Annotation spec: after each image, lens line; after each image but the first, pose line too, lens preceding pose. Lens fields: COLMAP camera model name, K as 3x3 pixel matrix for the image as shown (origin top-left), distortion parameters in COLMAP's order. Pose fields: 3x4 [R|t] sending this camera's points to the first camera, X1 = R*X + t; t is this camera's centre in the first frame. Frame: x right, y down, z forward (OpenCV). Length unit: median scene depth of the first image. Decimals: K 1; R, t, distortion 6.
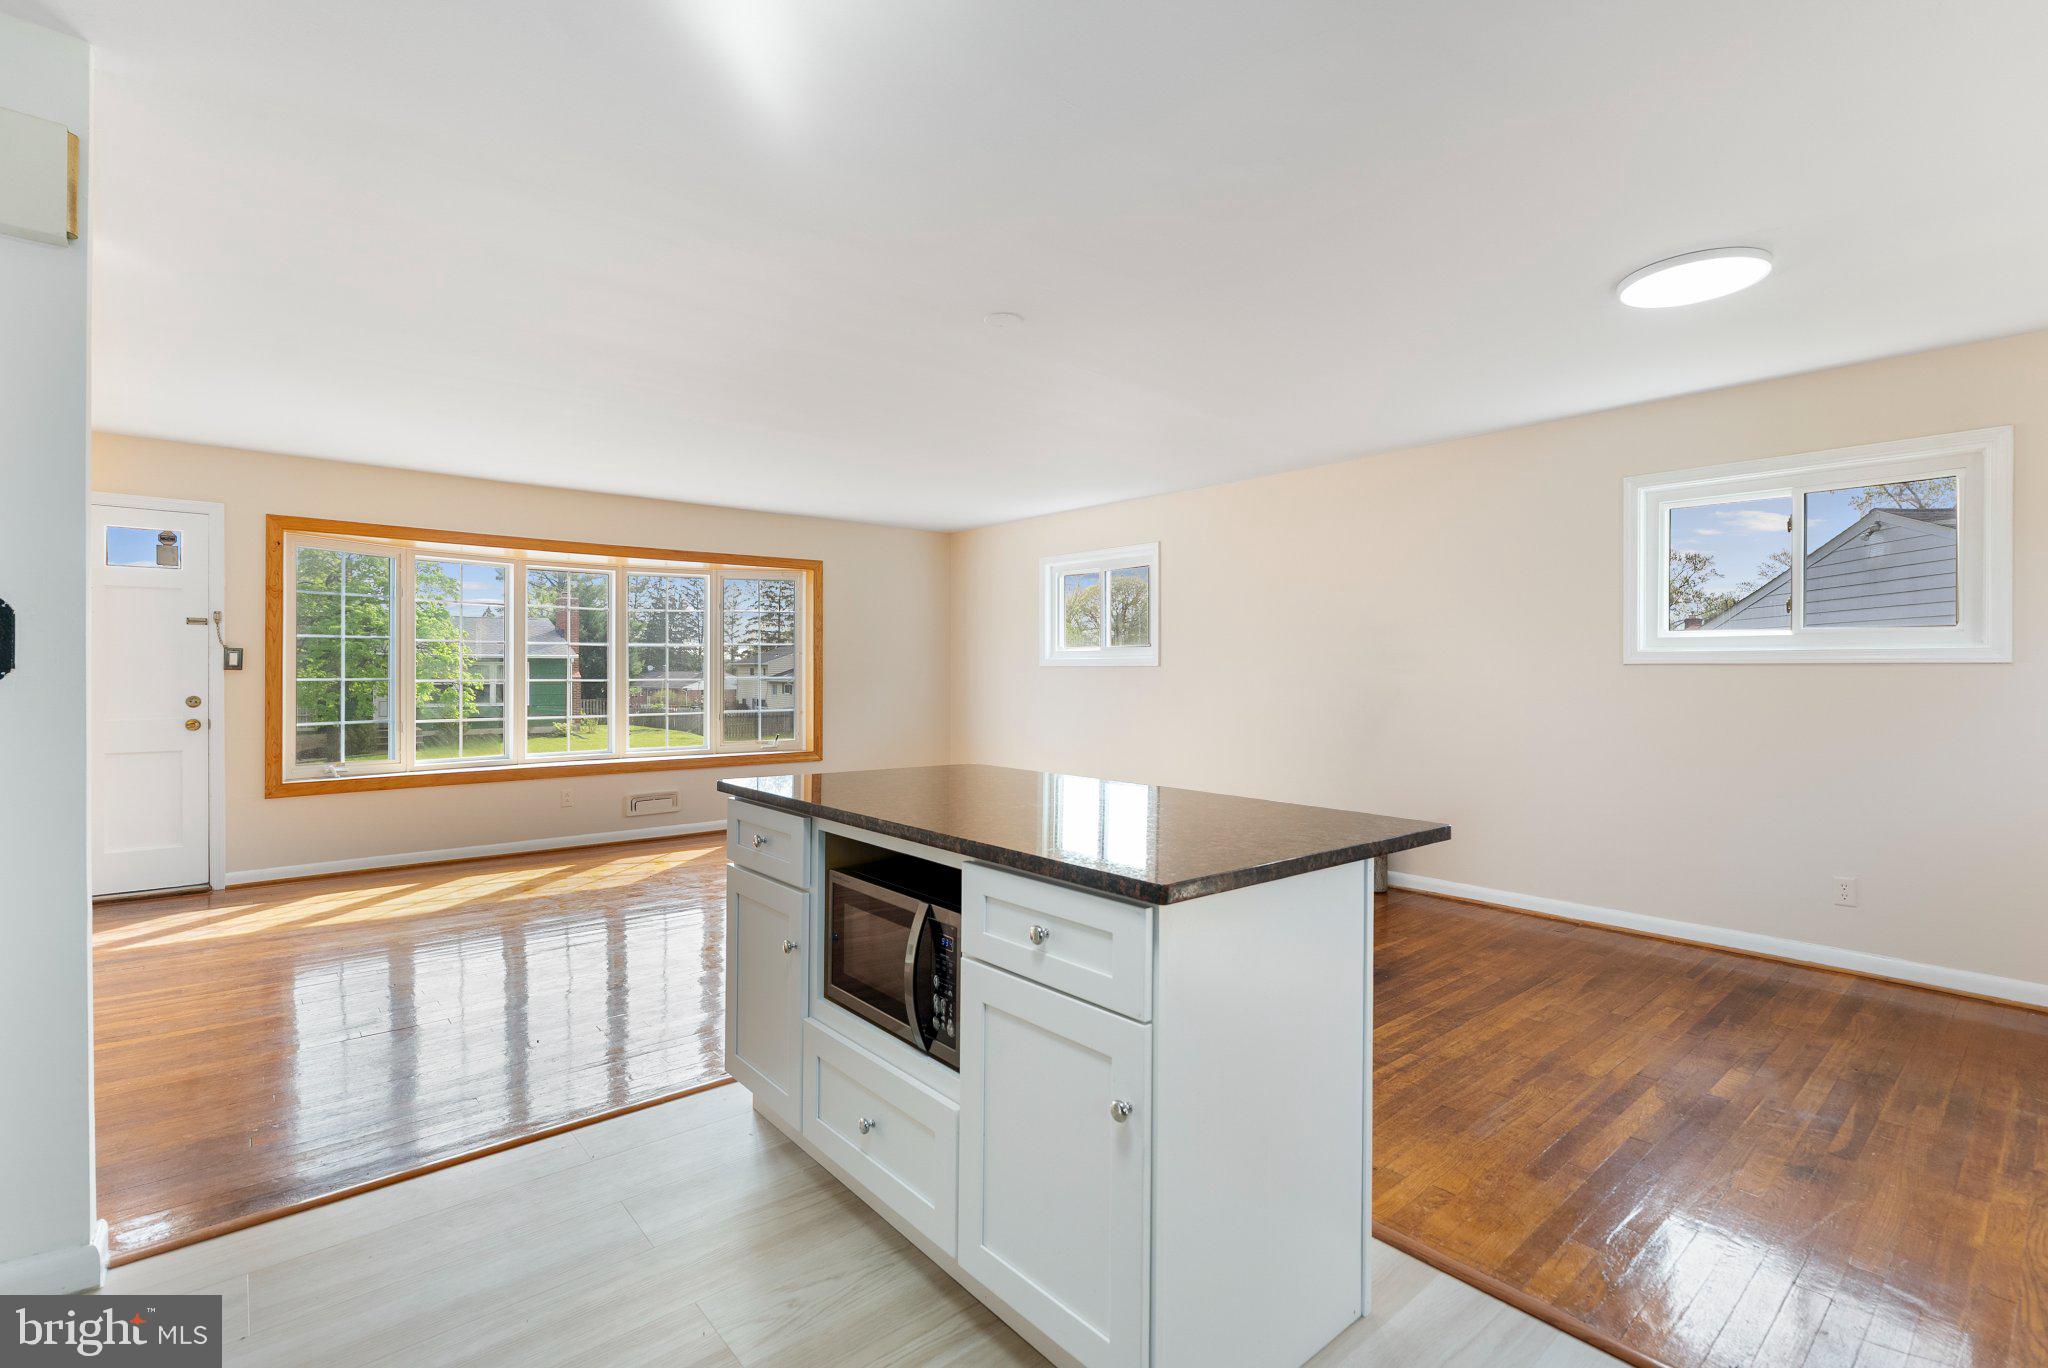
lens RADIAL K [[932.8, 0, 1016.4], [0, 932.8, 661.8], [0, 0, 1]] dist [-0.009578, 0.004972]
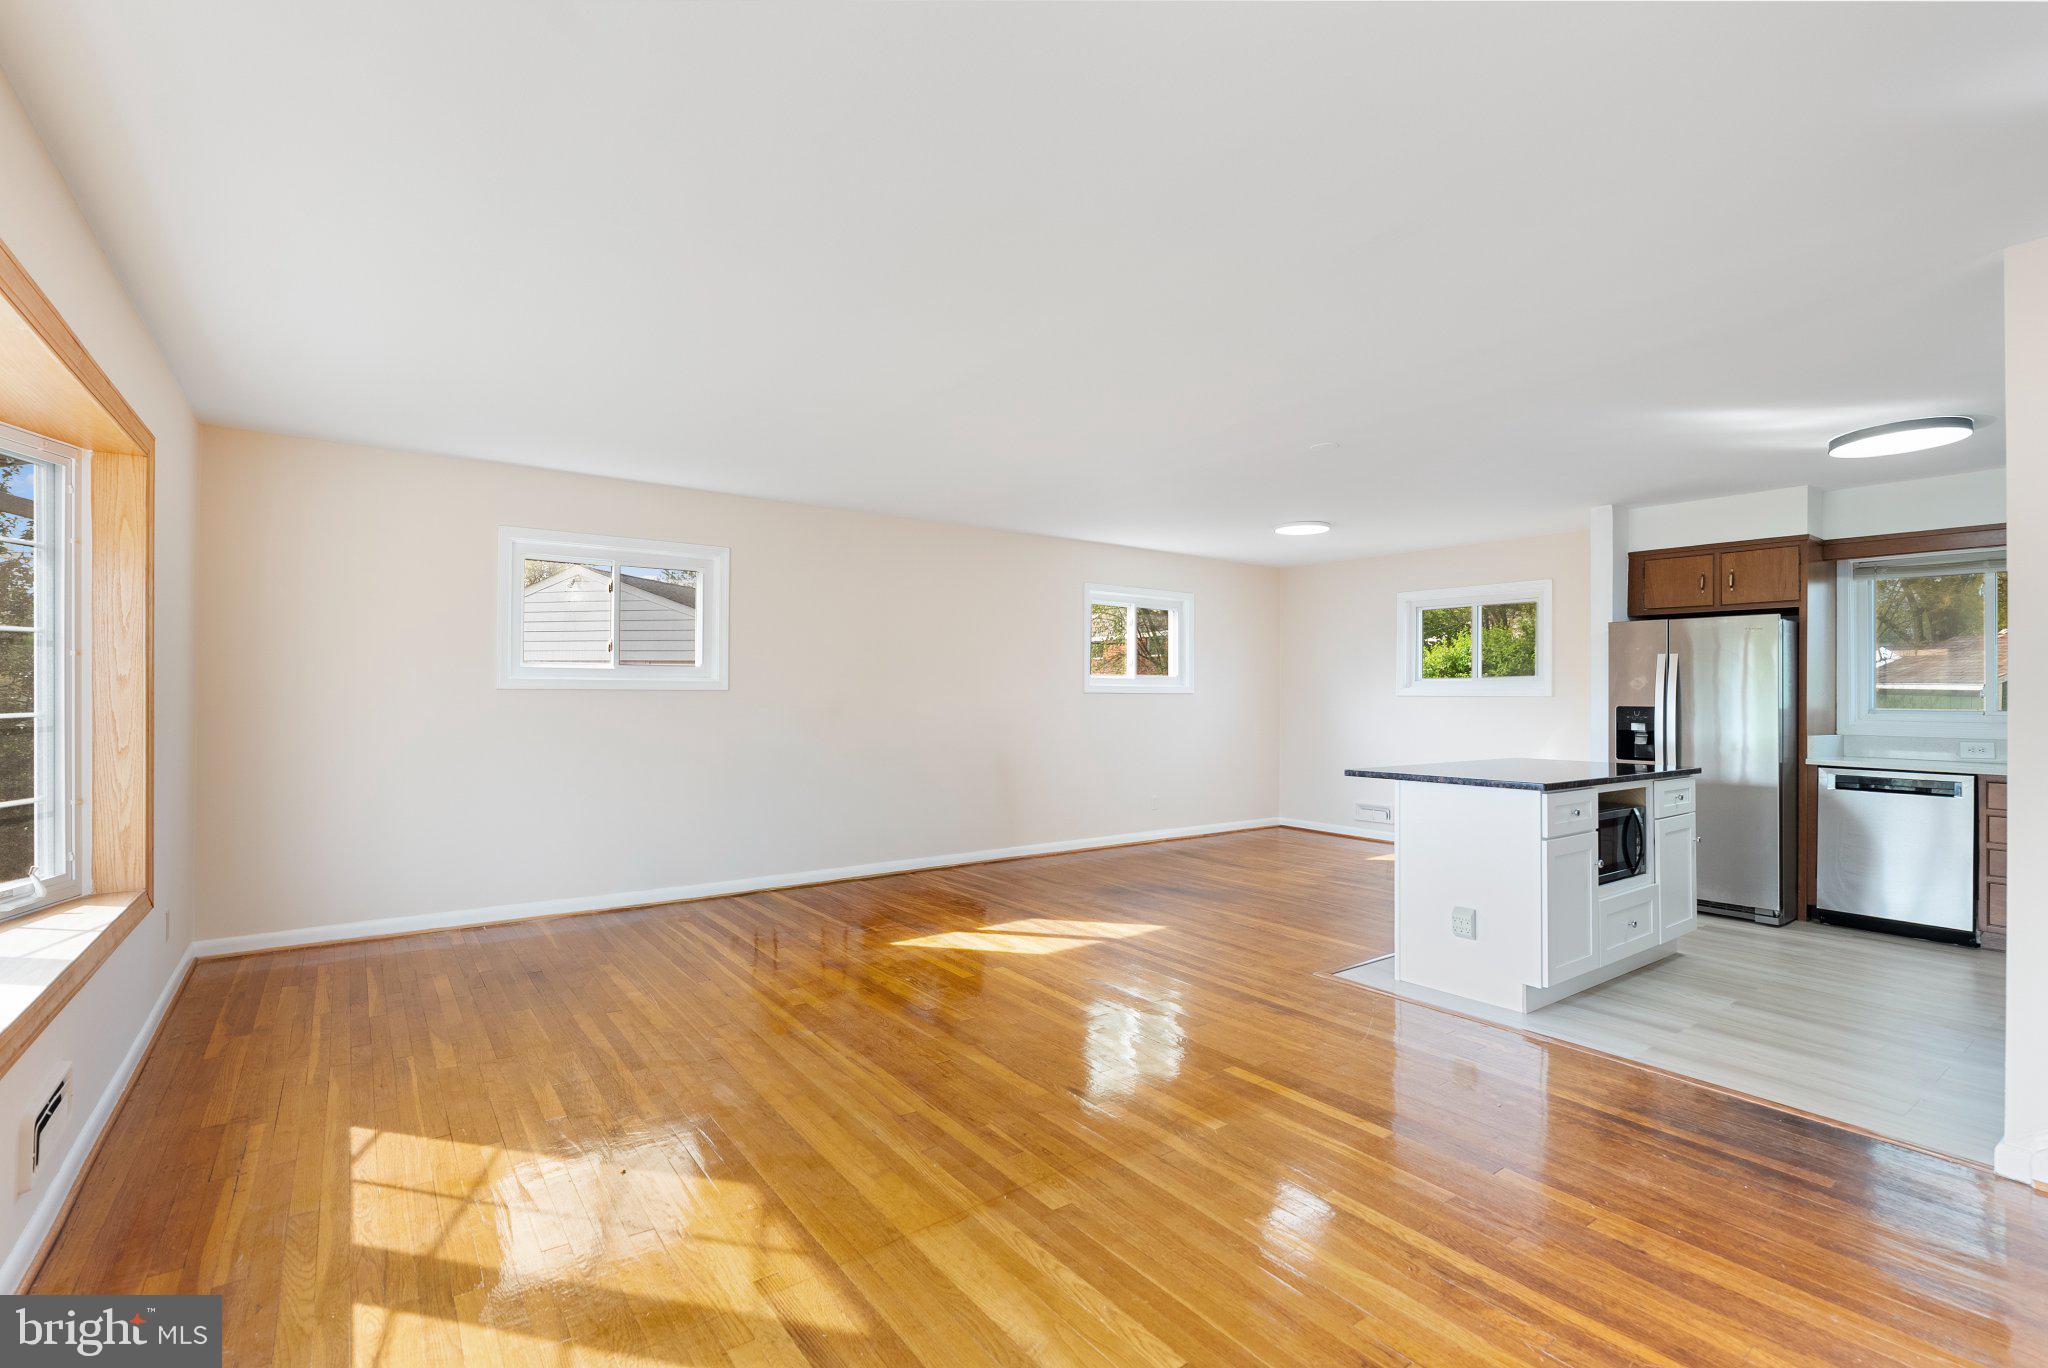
lens RADIAL K [[932.8, 0, 1009.3], [0, 932.8, 680.2], [0, 0, 1]] dist [-0.009578, 0.004972]
pose [[0.073977, 0.012551, 0.997181, -0.893408], [-0.017014, 0.999791, -0.011322, 0.000688], [-0.997115, -0.016129, 0.074175, 0.857839]]
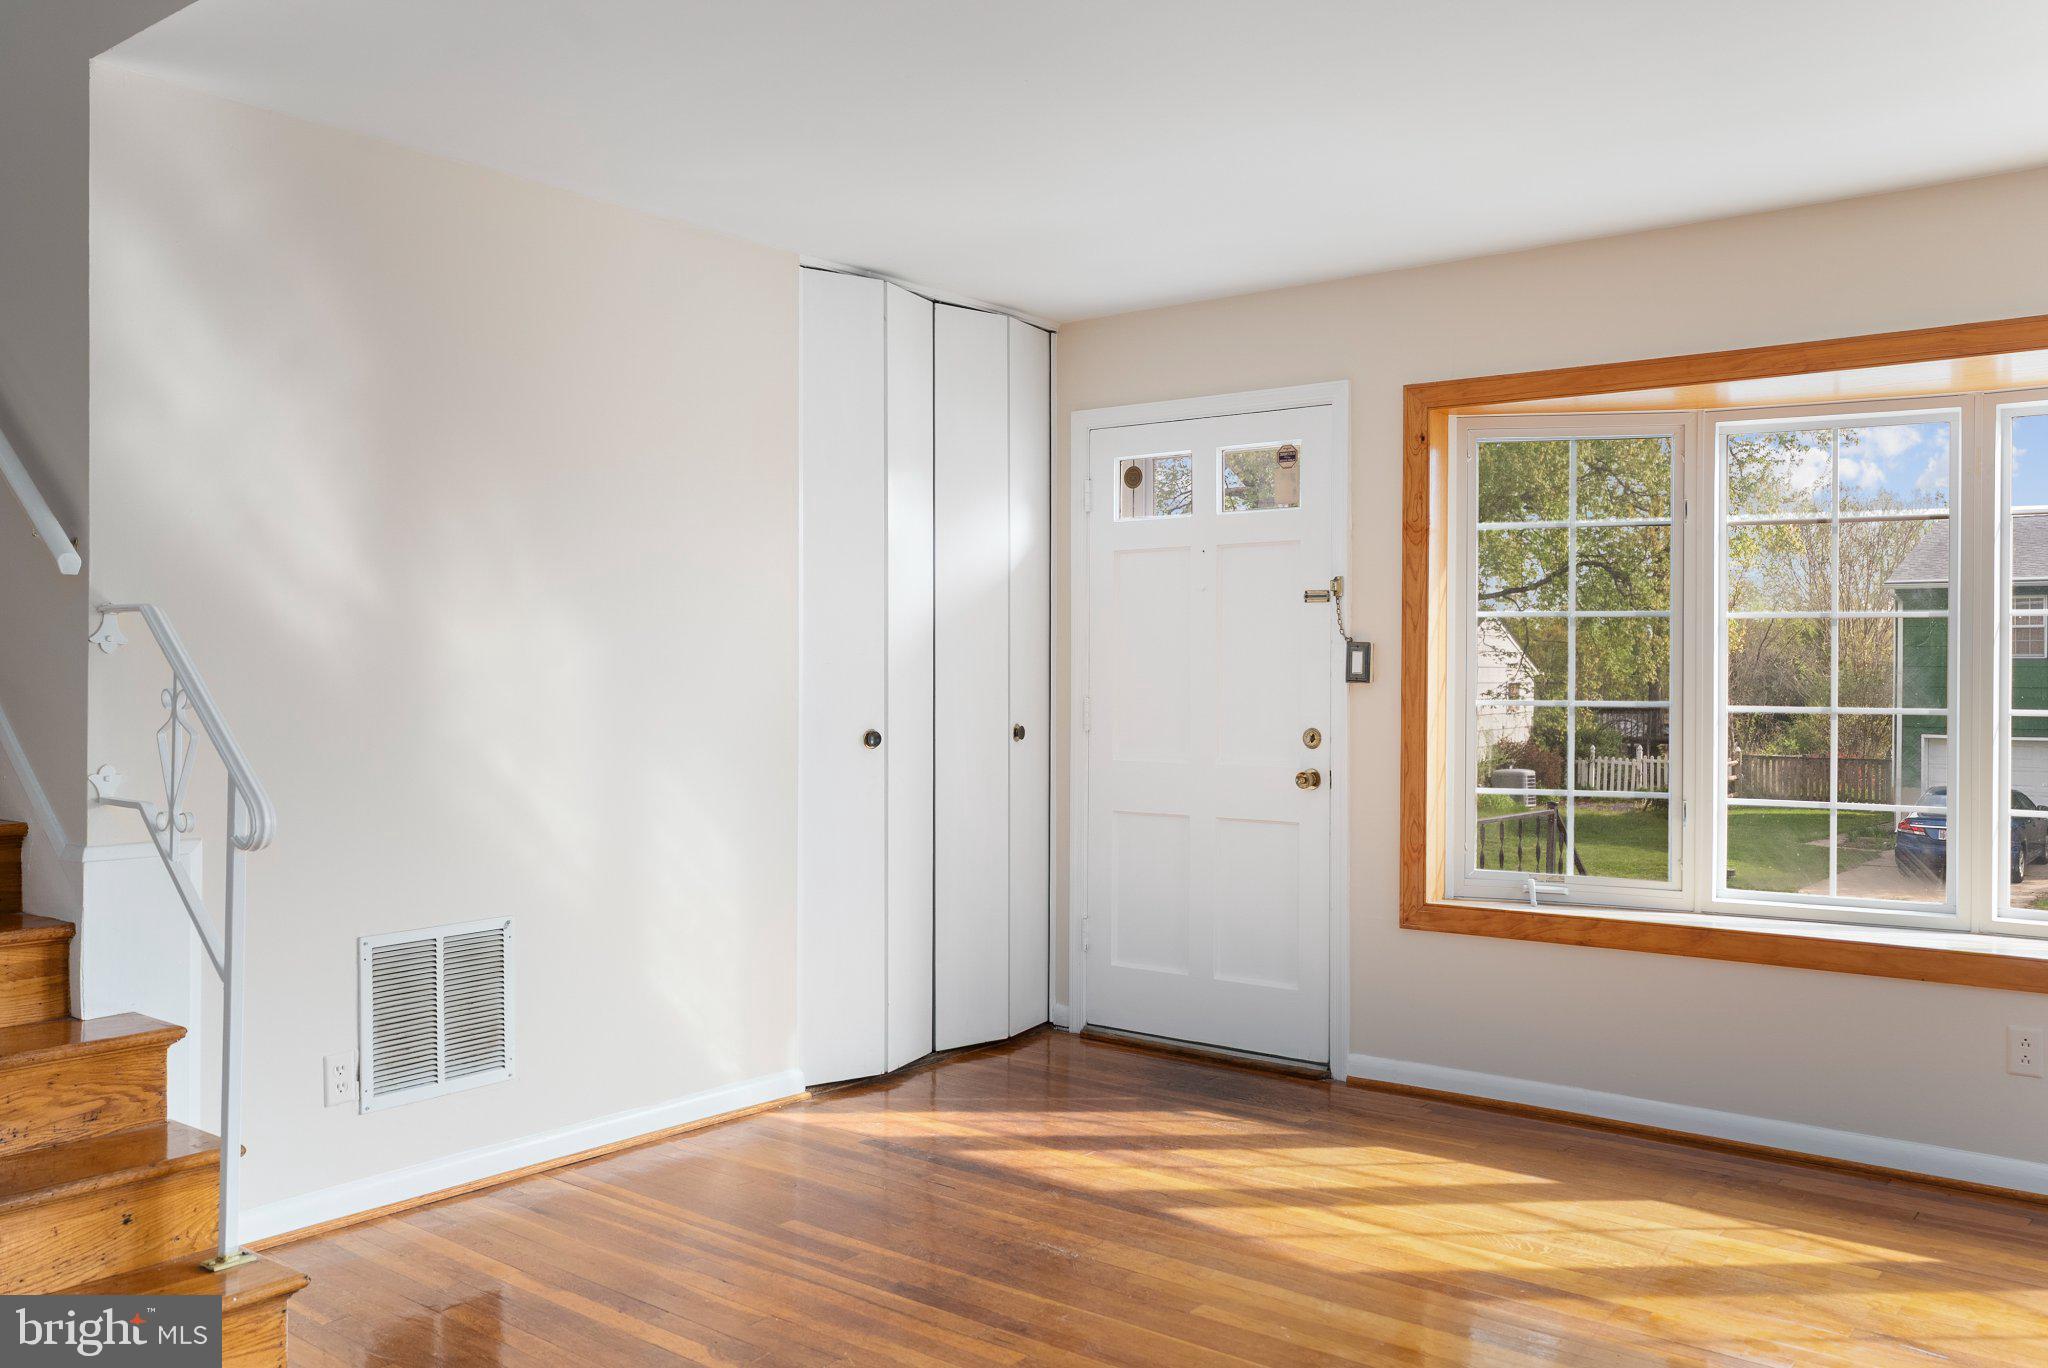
lens RADIAL K [[1656.0, 0, 1014.9], [0, 1656.0, 678.3], [0, 0, 1]] dist [0.022252, -0.012390]
pose [[0.191643, 0.000852, -0.981464, 0.071035], [0.007216, 0.999971, 0.002277, 0.002364], [0.981438, -0.007519, 0.191631, 0.628974]]
